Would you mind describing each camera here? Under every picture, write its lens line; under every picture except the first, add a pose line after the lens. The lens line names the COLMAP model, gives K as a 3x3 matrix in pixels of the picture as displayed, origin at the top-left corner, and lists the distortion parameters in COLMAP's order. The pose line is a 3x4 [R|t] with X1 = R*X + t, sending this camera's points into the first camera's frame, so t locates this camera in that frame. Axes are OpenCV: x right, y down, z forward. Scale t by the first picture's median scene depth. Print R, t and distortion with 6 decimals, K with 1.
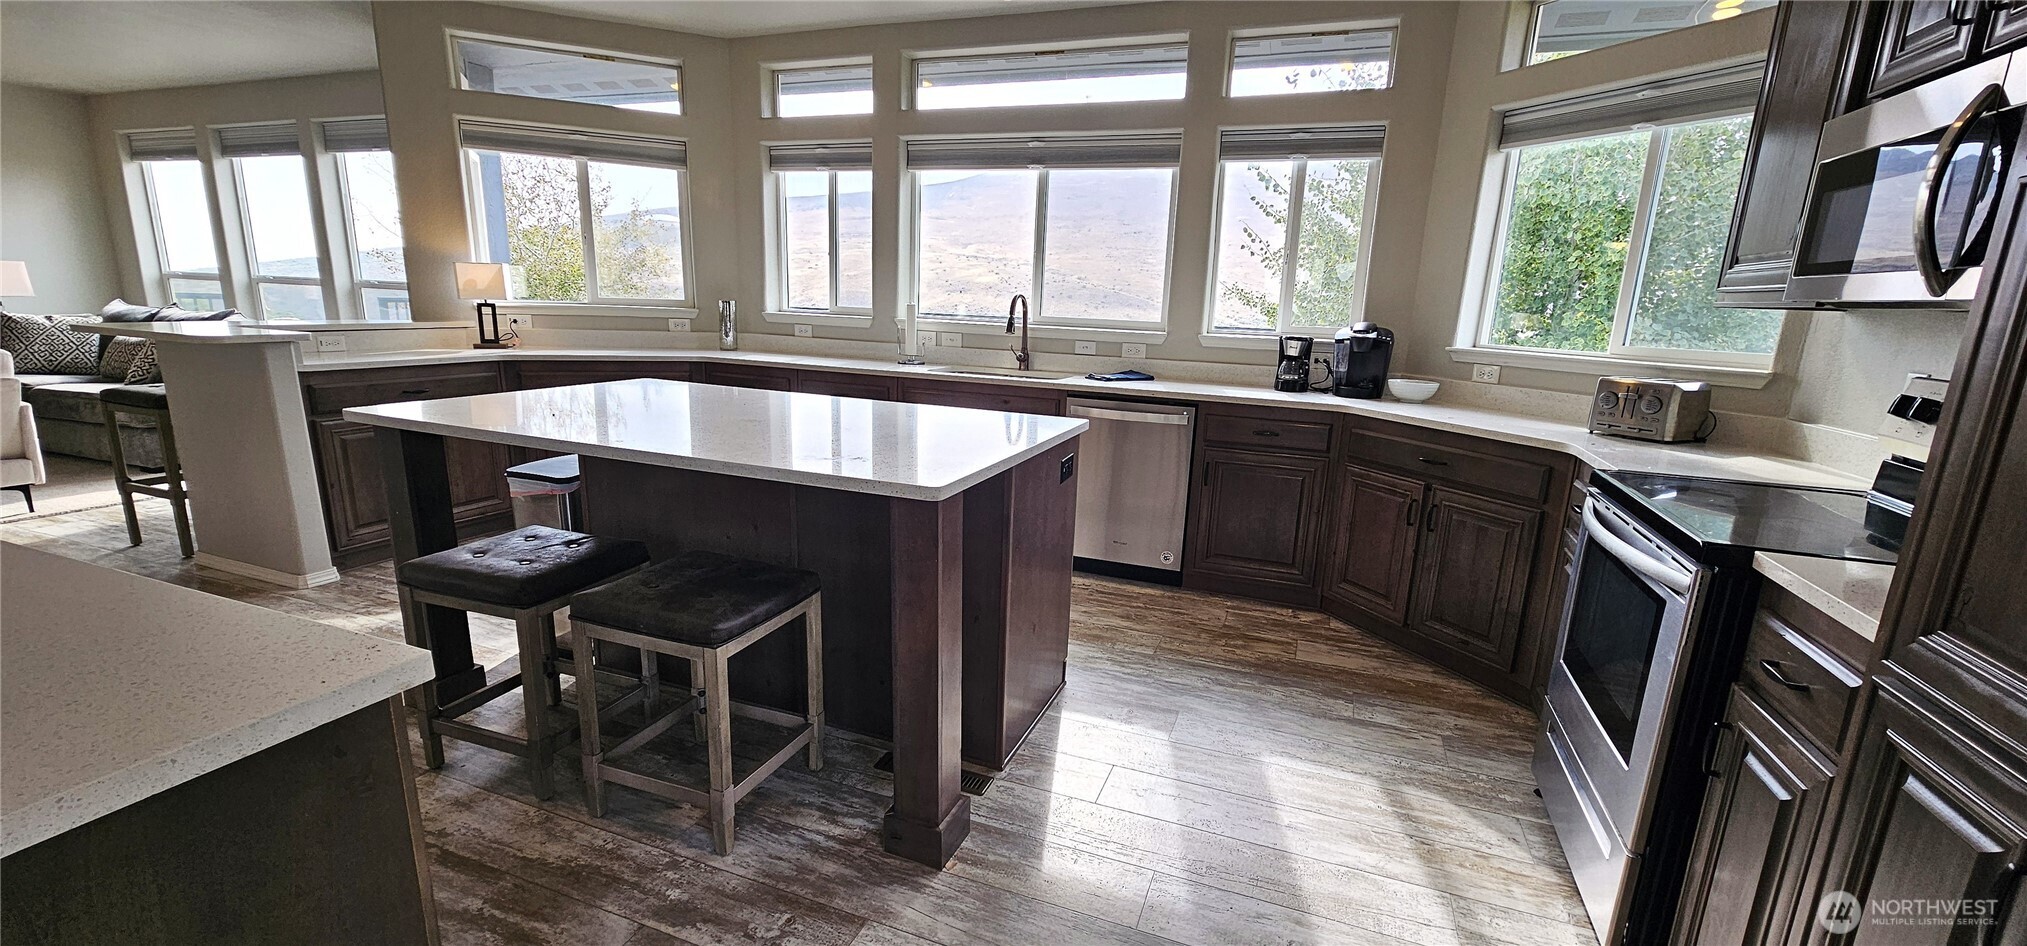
lens RADIAL K [[824.0, 0, 1012.0], [0, 824.0, 478.3], [0, 0, 1]] dist [-0.003950, -0.000277]
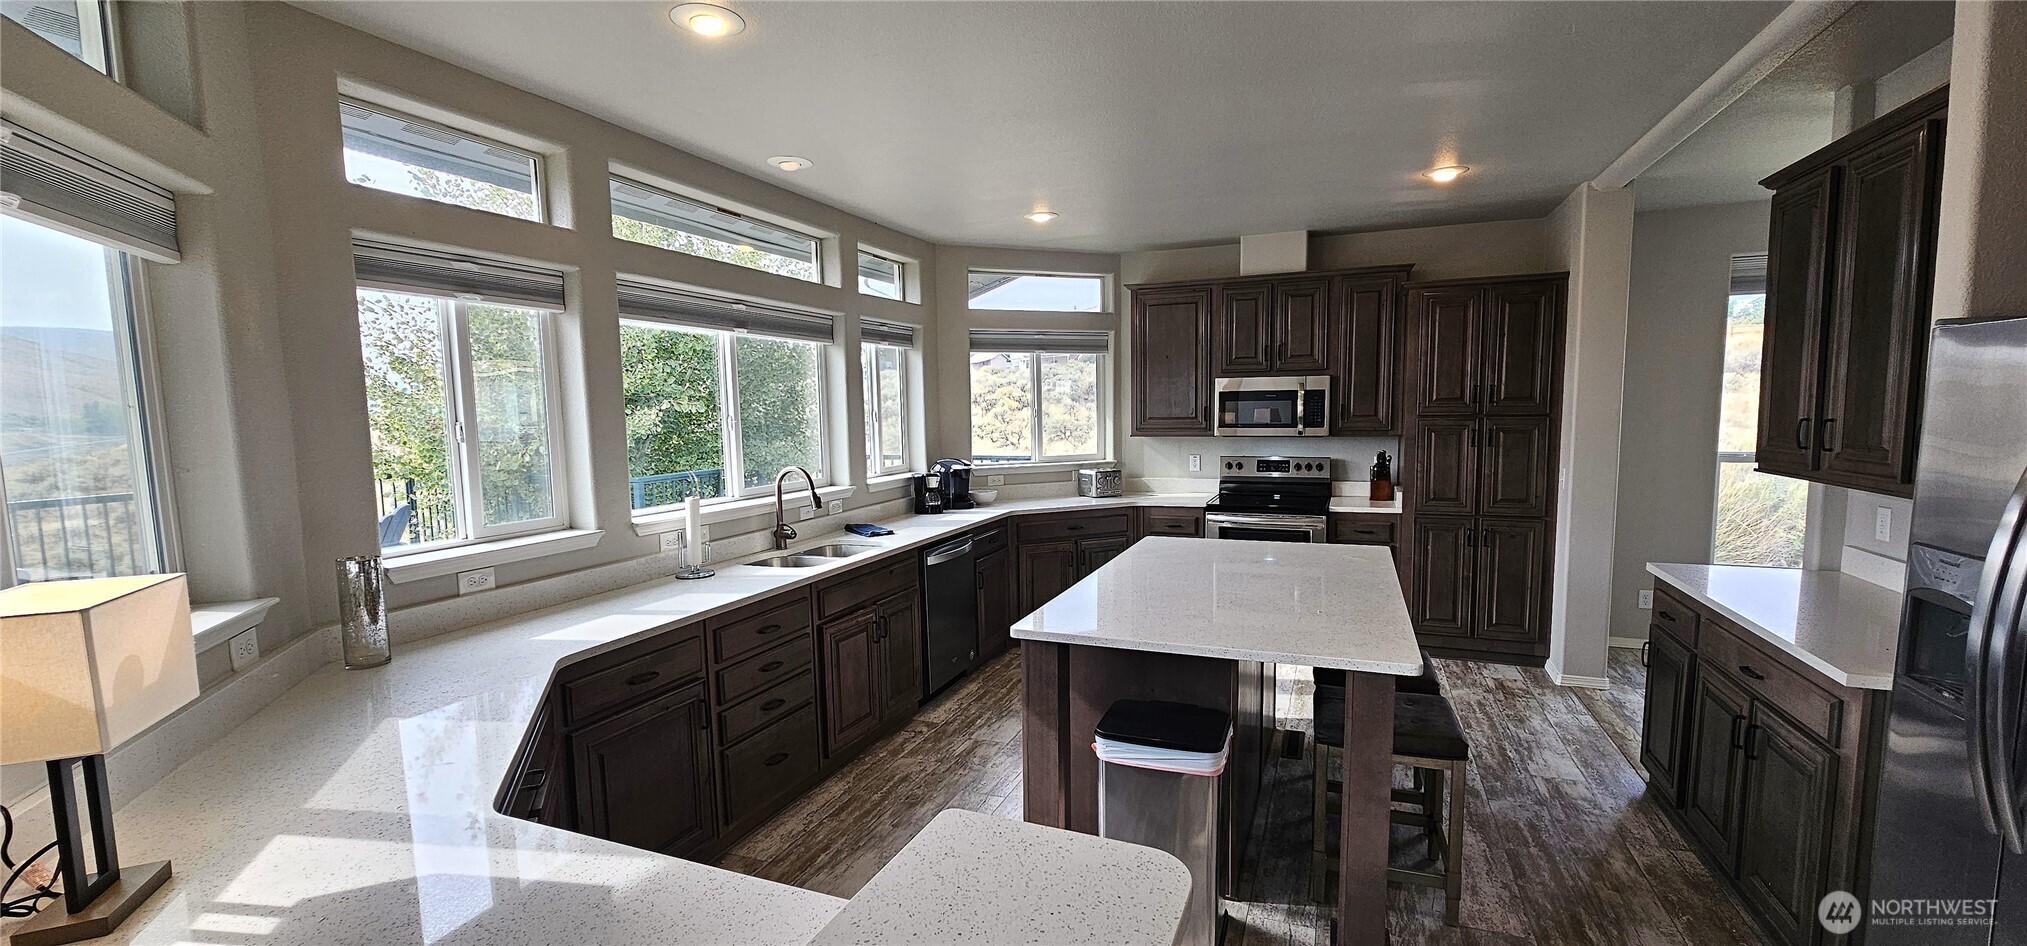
lens RADIAL K [[824.0, 0, 1014.0], [0, 824.0, 484.5], [0, 0, 1]] dist [-0.003950, -0.000277]
pose [[0.014247, -0.131112, 0.991265, -0.999789], [0.237000, 0.963558, 0.124041, -0.288383], [-0.971405, 0.233163, 0.044802, 0.796327]]
